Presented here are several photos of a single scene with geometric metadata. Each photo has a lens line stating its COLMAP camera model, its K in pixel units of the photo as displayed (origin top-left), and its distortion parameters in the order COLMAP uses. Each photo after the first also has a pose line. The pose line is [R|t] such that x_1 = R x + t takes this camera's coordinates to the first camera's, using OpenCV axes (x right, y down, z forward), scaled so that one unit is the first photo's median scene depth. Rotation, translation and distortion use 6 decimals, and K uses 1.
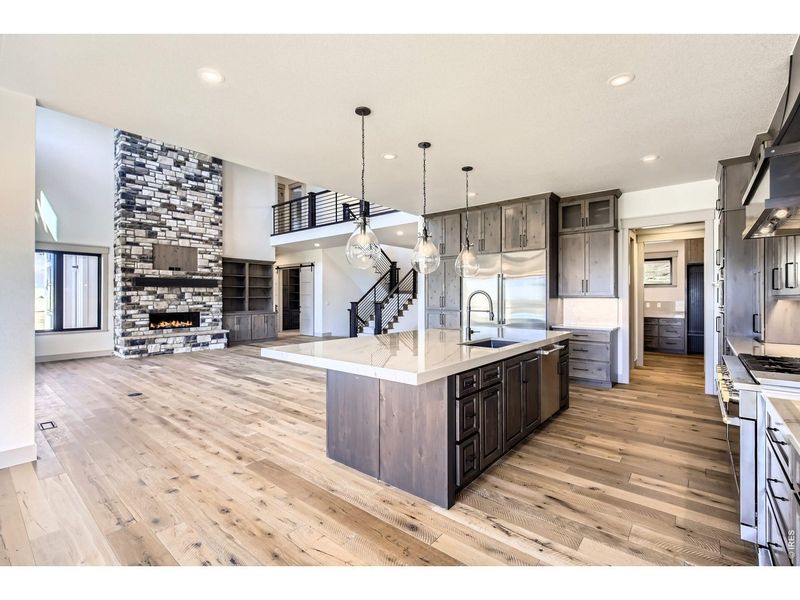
lens RADIAL K [[362.1, 0, 398.2], [0, 362.1, 297.6], [0, 0, 1]] dist [0.000790, -0.000813]
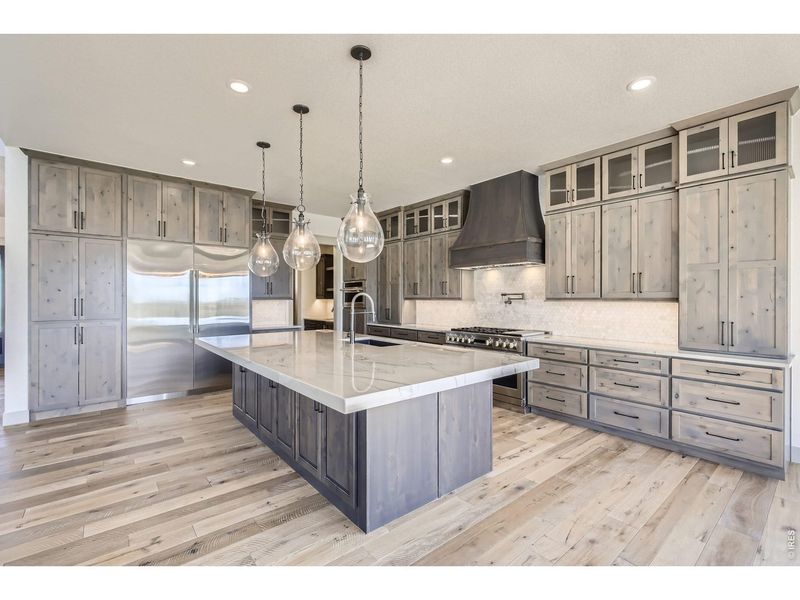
lens RADIAL K [[362.1, 0, 398.2], [0, 362.1, 297.6], [0, 0, 1]] dist [0.000790, -0.000813]
pose [[0.189035, 0.000726, 0.981970, -0.911681], [0.002107, 0.999997, -0.001145, -0.005865], [-0.981968, 0.002285, 0.189033, 0.860935]]
